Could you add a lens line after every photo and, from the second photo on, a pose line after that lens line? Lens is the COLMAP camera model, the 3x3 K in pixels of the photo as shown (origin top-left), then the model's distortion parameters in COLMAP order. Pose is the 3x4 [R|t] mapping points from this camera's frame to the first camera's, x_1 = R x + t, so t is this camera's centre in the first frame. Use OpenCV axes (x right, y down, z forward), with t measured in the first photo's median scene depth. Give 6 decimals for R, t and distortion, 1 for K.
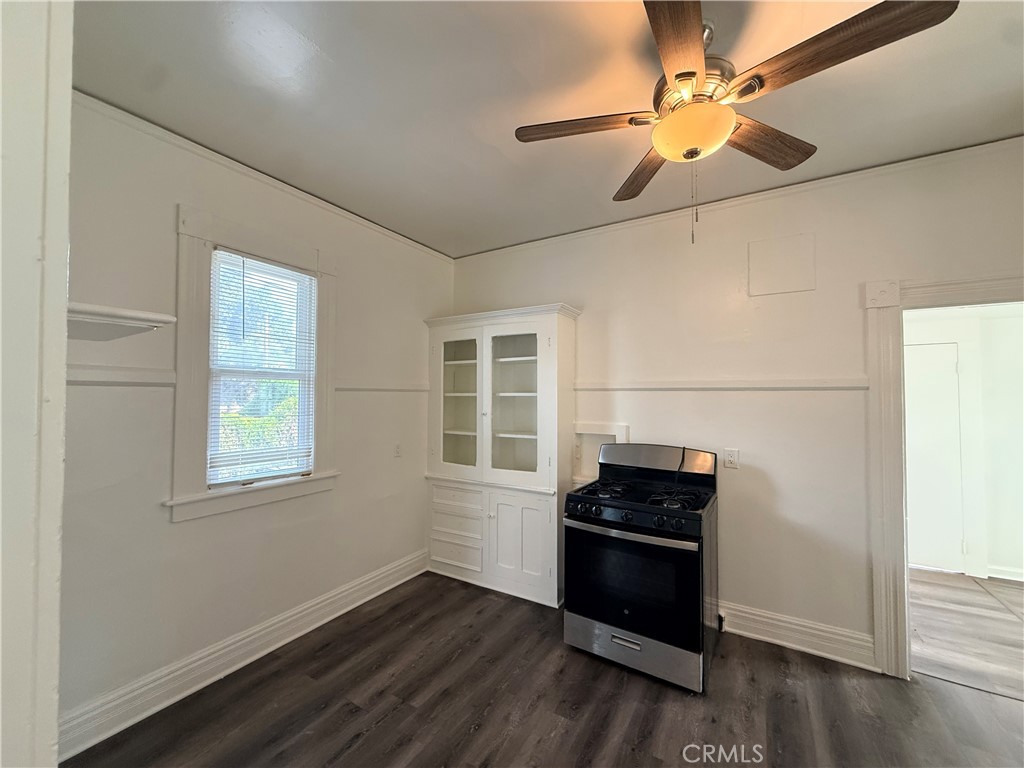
lens RADIAL K [[406.7, 0, 508.9], [0, 406.7, 384.4], [0, 0, 1]] dist [0.000163, -0.000237]
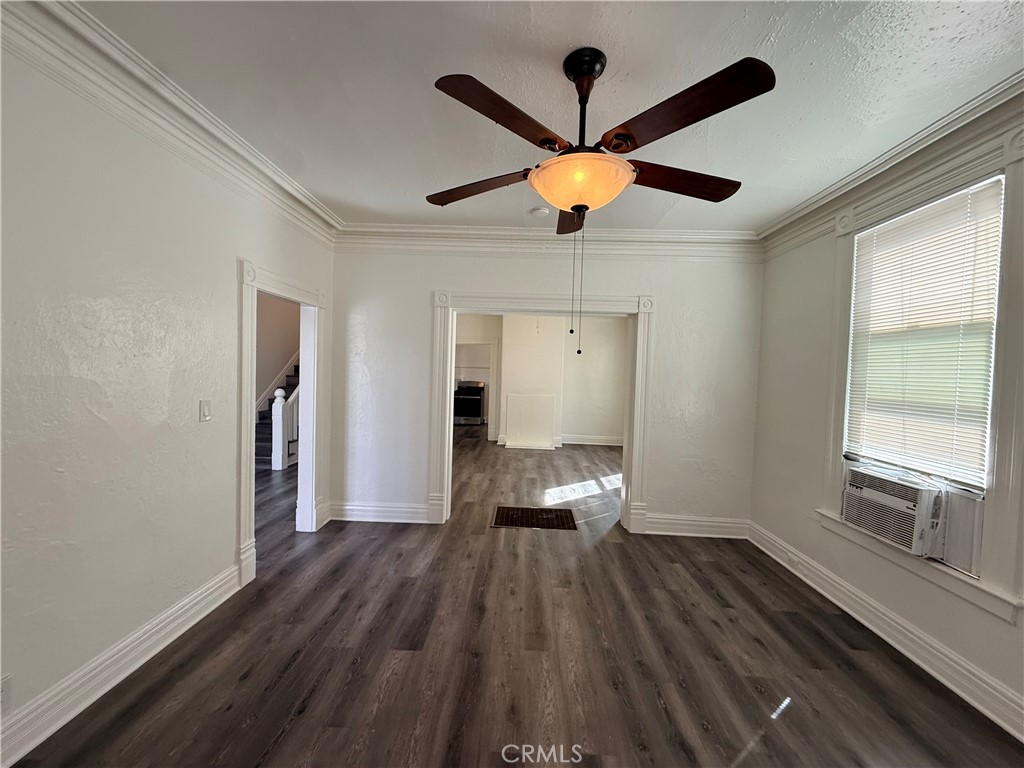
lens RADIAL K [[406.7, 0, 509.8], [0, 406.7, 383.8], [0, 0, 1]] dist [0.000163, -0.000237]
pose [[0.871908, 0.003739, 0.489656, -1.230449], [-0.039241, 0.997288, 0.062260, -0.092246], [-0.488095, -0.073499, 0.869690, -2.596332]]
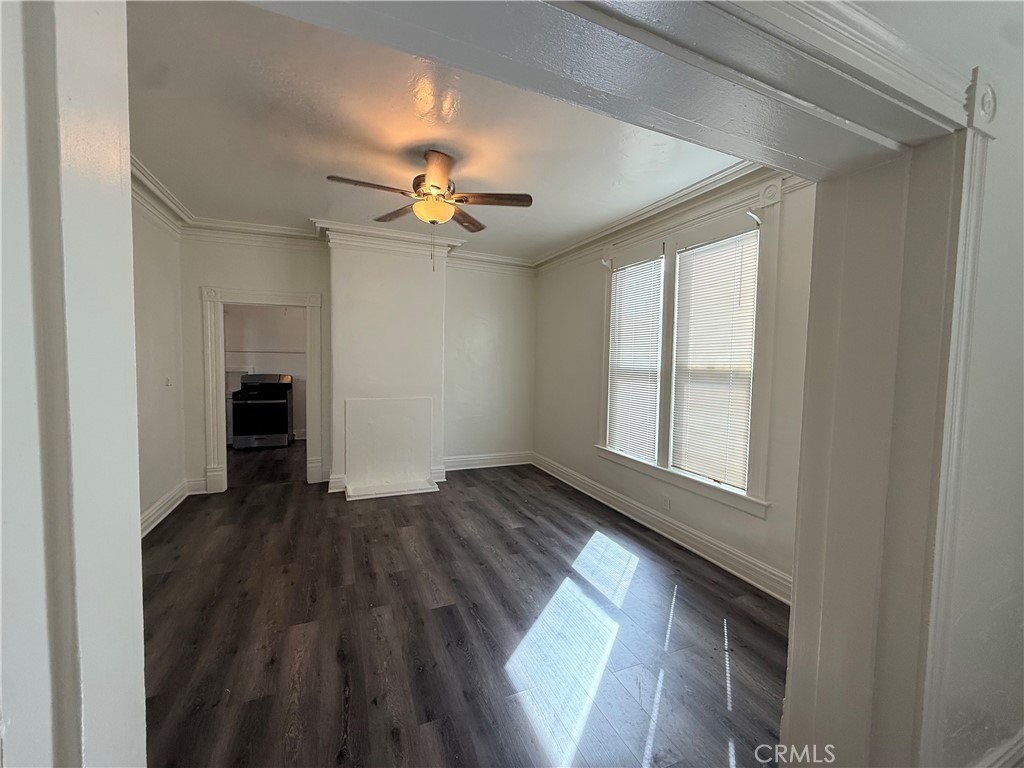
lens RADIAL K [[406.7, 0, 509.9], [0, 406.7, 385.0], [0, 0, 1]] dist [0.000163, -0.000237]
pose [[0.579525, -0.043997, 0.813766, -0.759702], [-0.038976, 0.995903, 0.081600, -0.044705], [-0.814022, -0.079006, 0.575435, -1.546747]]
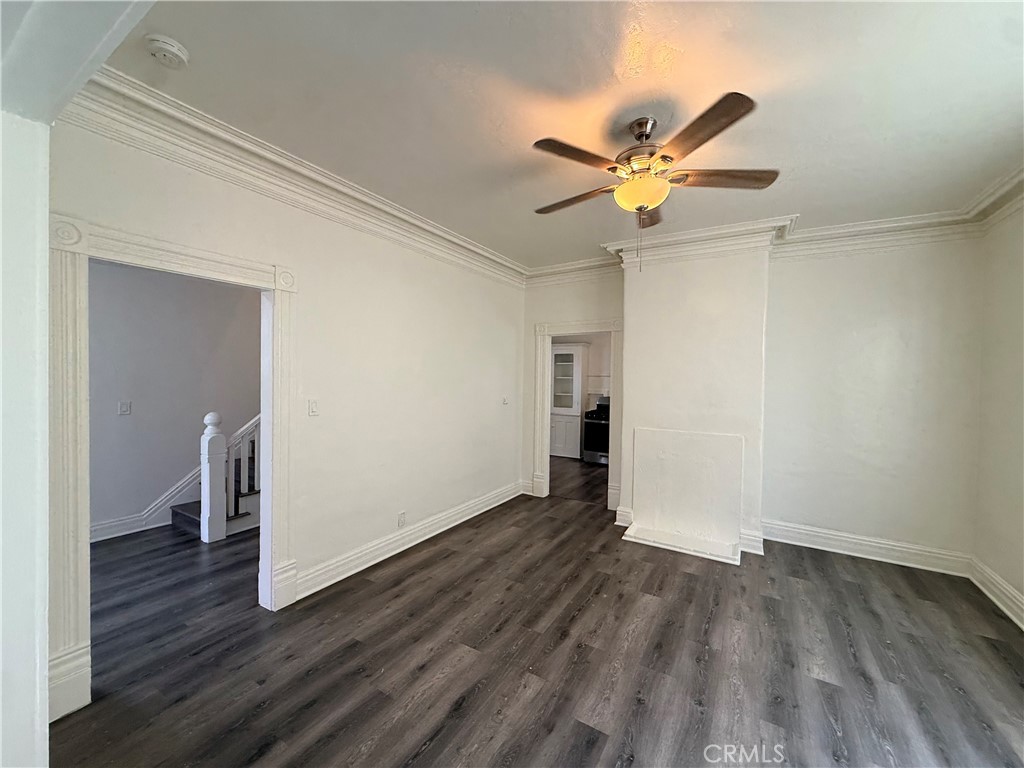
lens RADIAL K [[406.7, 0, 511.2], [0, 406.7, 384.3], [0, 0, 1]] dist [0.000163, -0.000237]
pose [[0.999943, 0.010462, -0.002032, -0.316359], [-0.010348, 0.998716, 0.049590, -0.057318], [0.002548, -0.049566, 0.998768, -1.570077]]
